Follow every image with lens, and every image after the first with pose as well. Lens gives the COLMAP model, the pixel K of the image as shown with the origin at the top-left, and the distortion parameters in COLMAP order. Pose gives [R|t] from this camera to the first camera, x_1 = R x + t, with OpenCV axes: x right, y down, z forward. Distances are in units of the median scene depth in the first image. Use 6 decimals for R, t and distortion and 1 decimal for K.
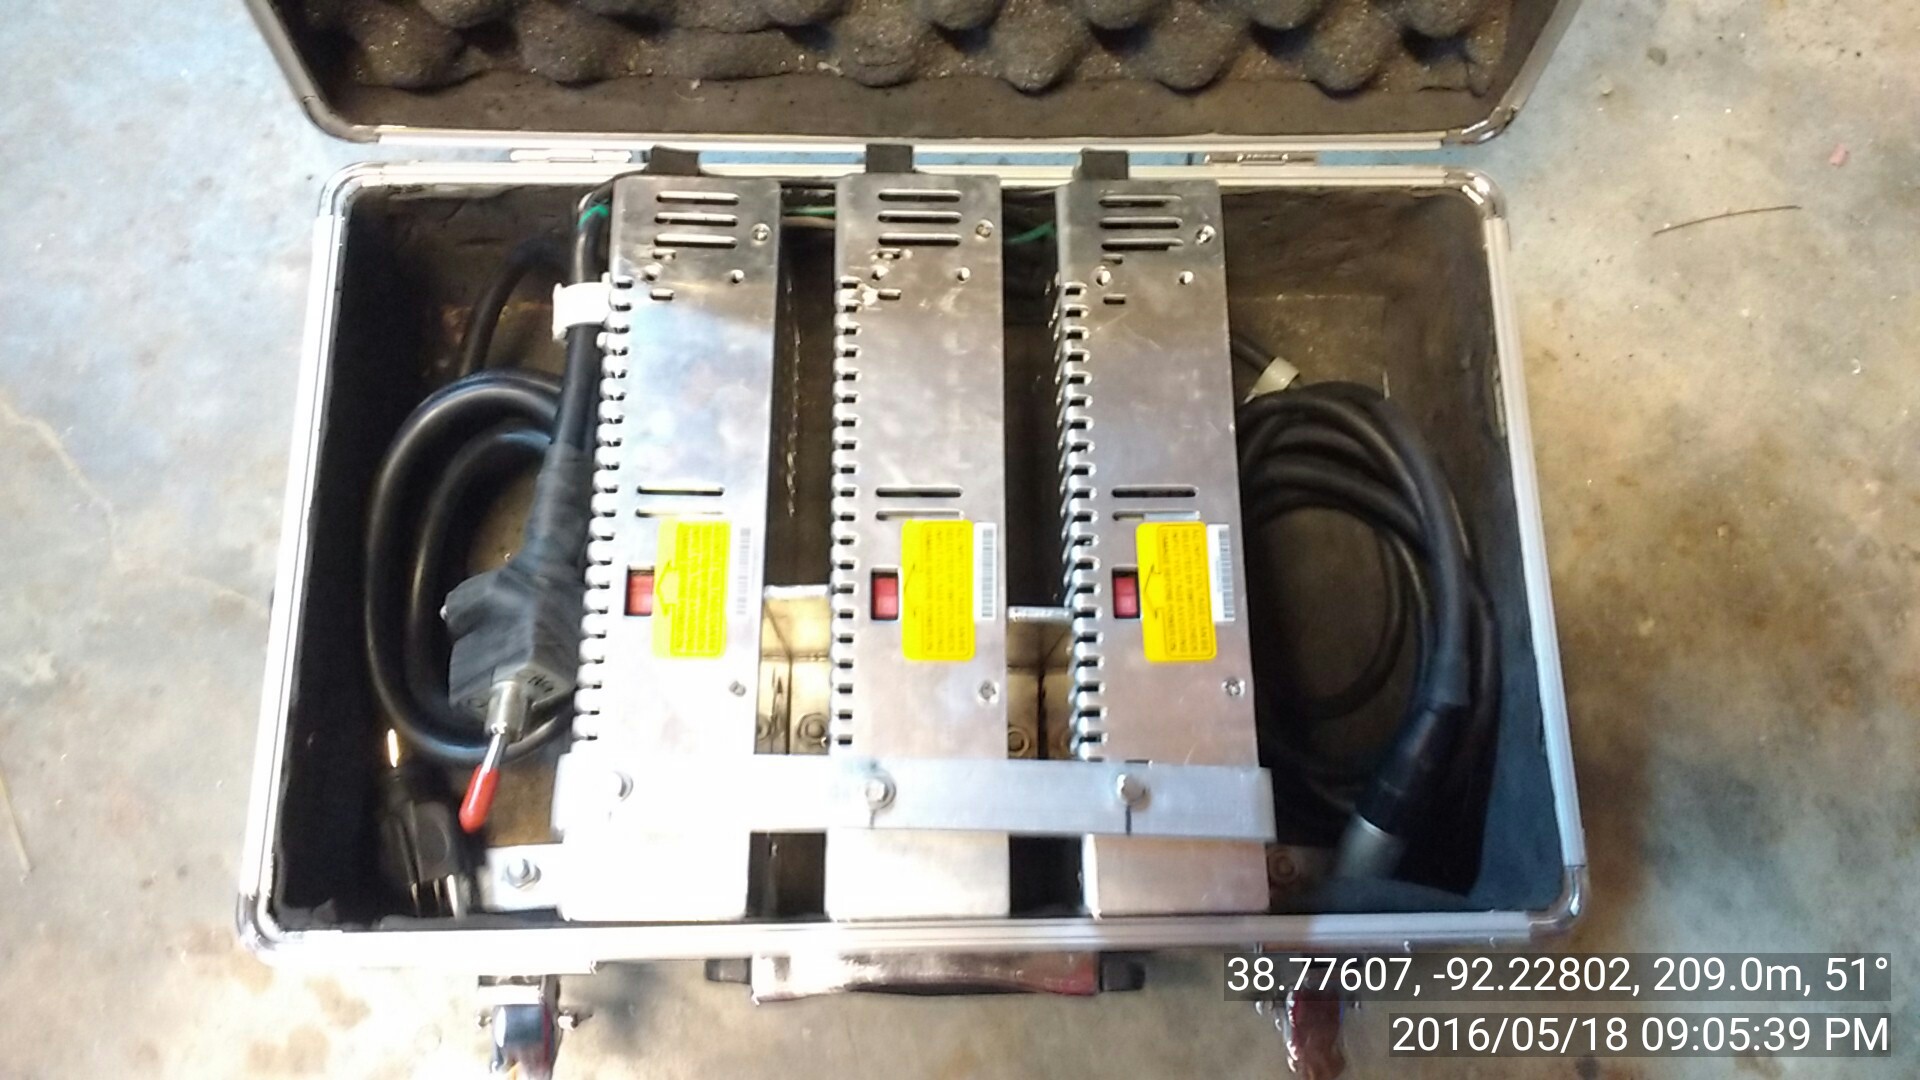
lens RADIAL K [[1549.7, 0, 960.0], [0, 1549.7, 540.0], [0, 0, 1]] dist [0.115295, -0.194000]
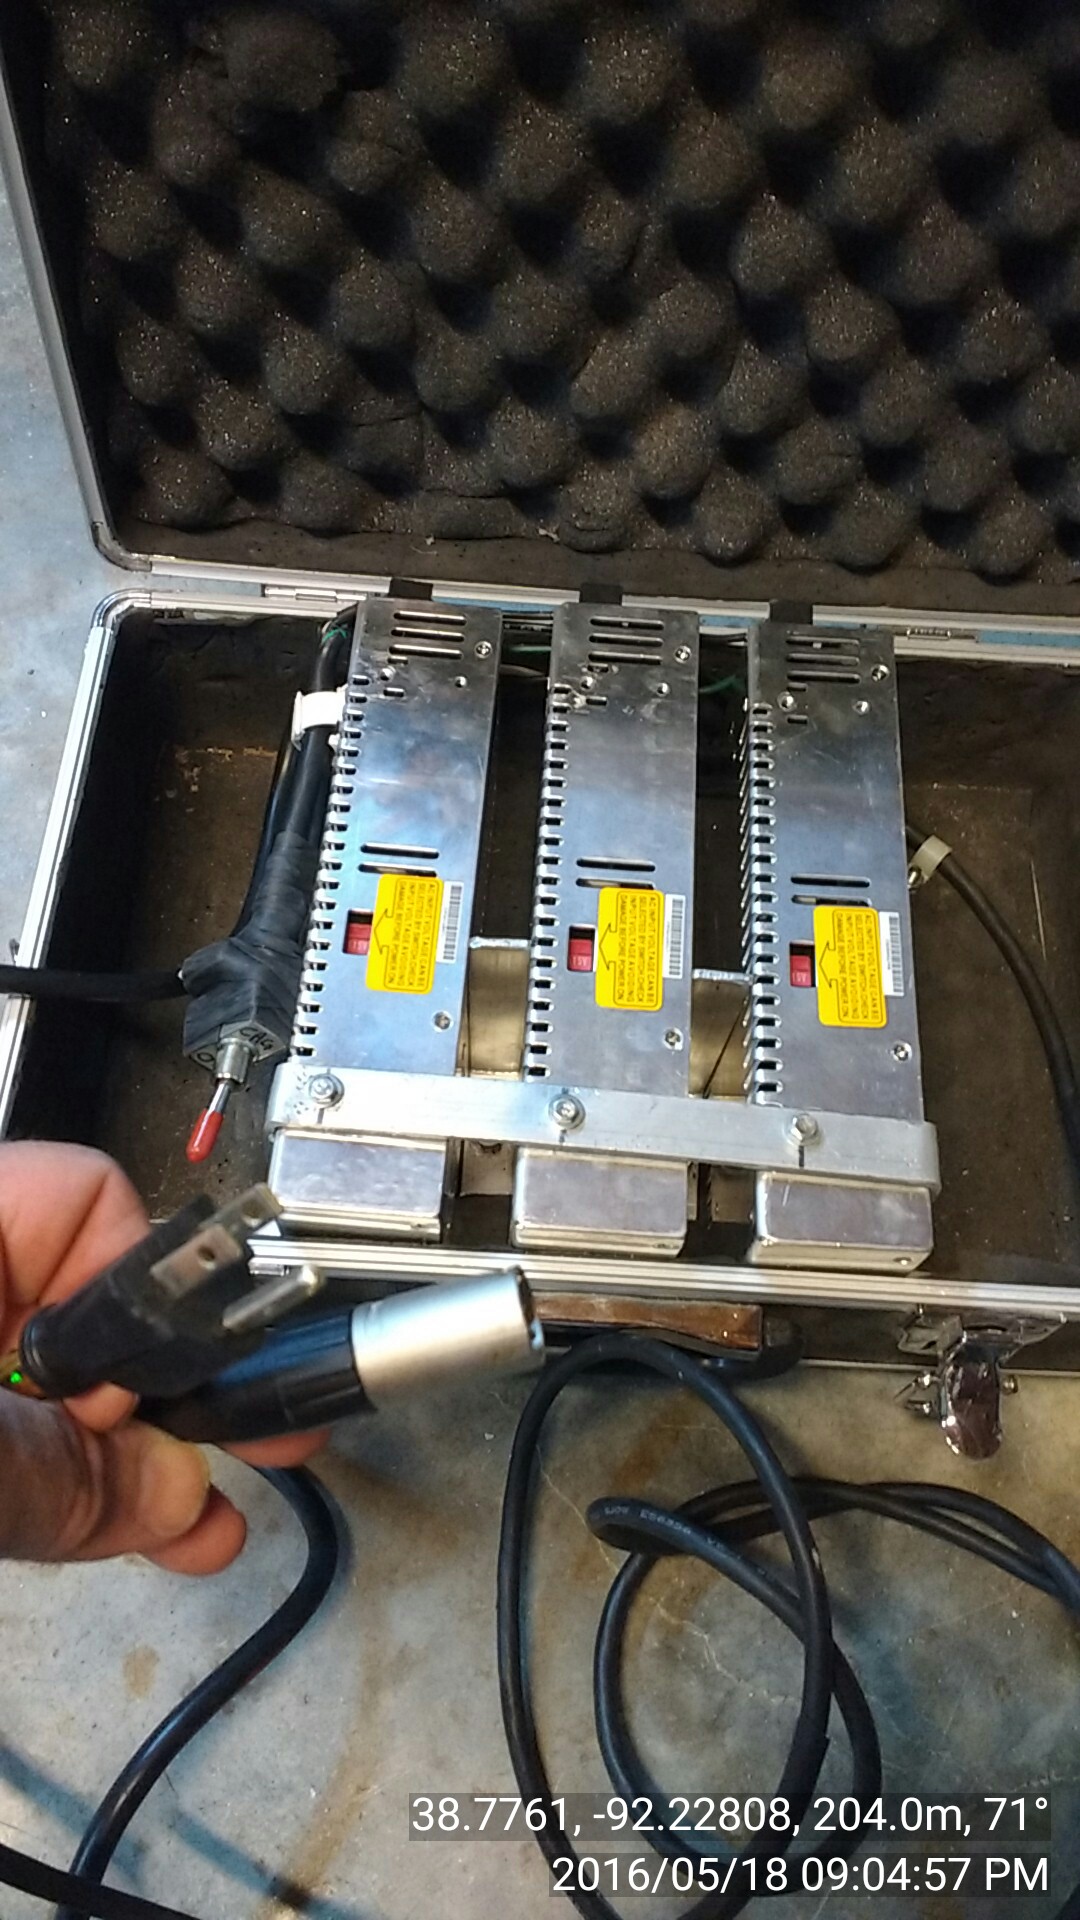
lens RADIAL K [[1549.7, 0, 540.0], [0, 1549.7, 960.0], [0, 0, 1]] dist [0.115295, -0.194000]
pose [[0.997942, 0.060326, -0.021730, -0.049697], [-0.063309, 0.980752, -0.184708, 0.230412], [0.010169, 0.185704, 0.982553, -0.063965]]
